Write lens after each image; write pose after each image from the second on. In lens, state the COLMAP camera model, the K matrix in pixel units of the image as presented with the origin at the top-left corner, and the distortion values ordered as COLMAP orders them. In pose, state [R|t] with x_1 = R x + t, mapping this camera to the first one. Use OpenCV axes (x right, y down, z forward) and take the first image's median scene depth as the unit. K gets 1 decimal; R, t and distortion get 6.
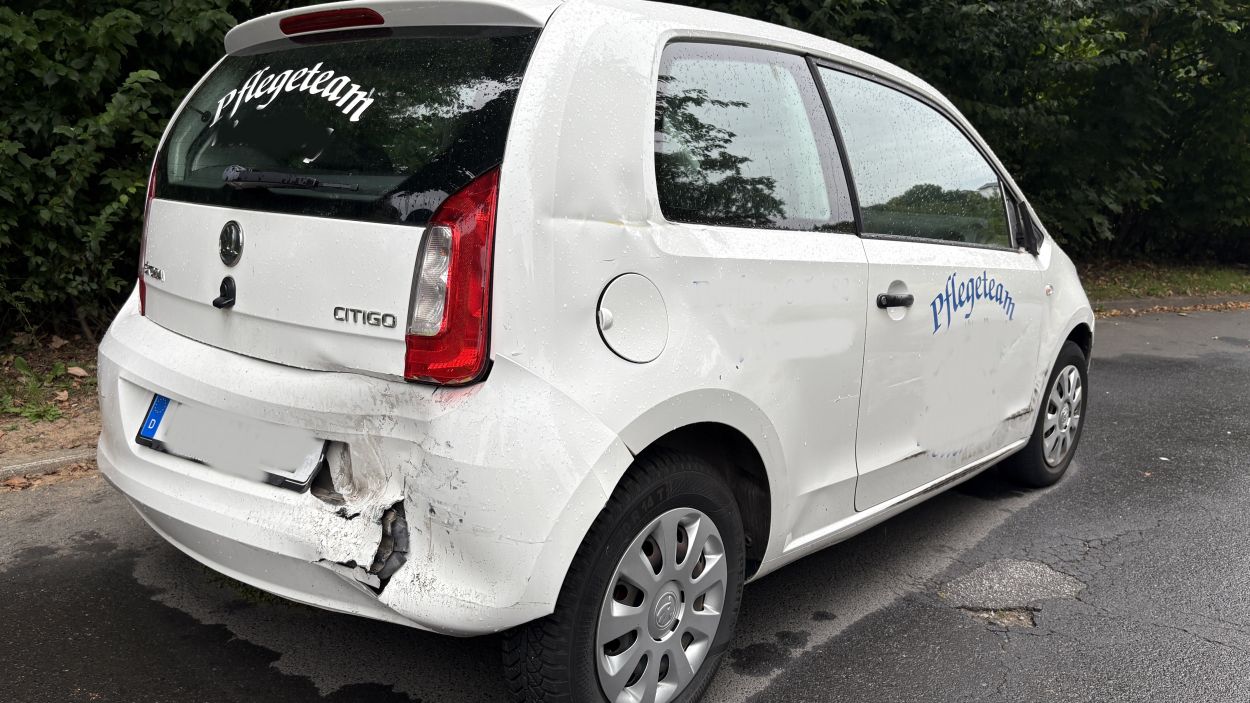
lens RADIAL K [[931.3, 0, 625.0], [0, 931.3, 351.5], [0, 0, 1]] dist [0.002658, 0.001062]
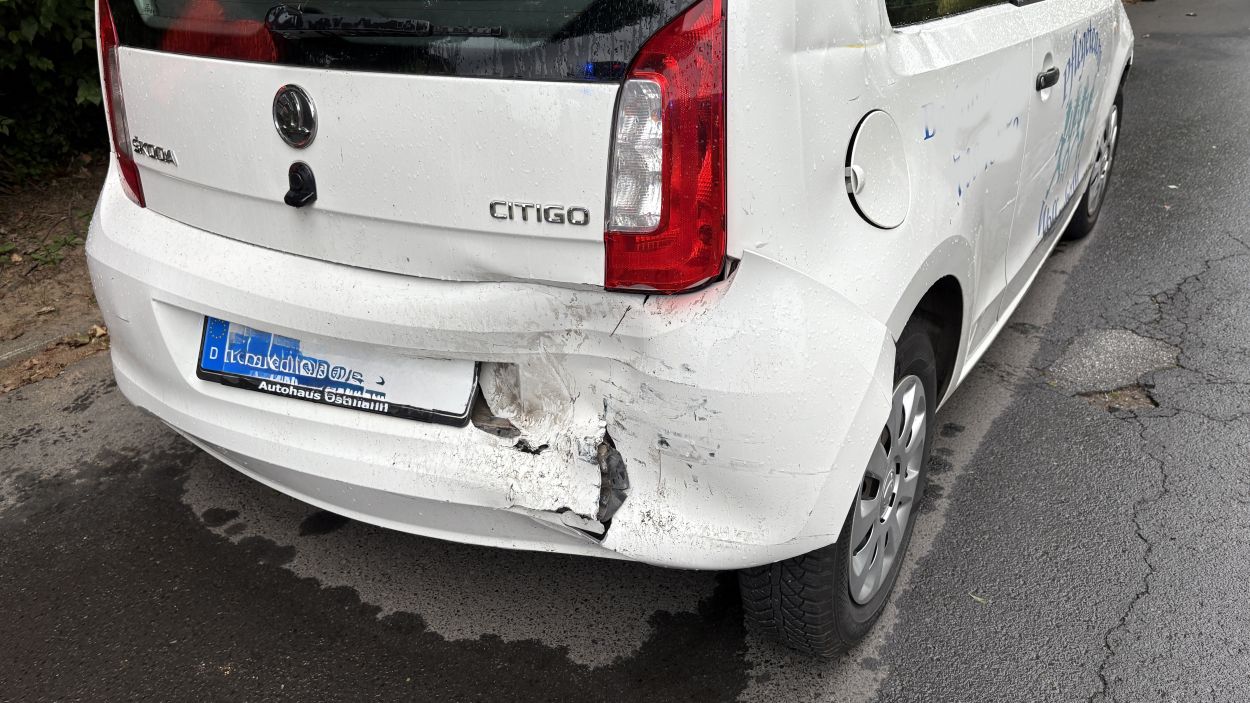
lens RADIAL K [[913.0, 0, 629.1], [0, 913.0, 364.8], [0, 0, 1]] dist [0.120315, -0.201008]
pose [[0.983622, -0.141100, 0.112158, -0.302046], [0.103235, 0.951092, 0.291148, -0.126569], [-0.147754, -0.274801, 0.950081, 0.241824]]
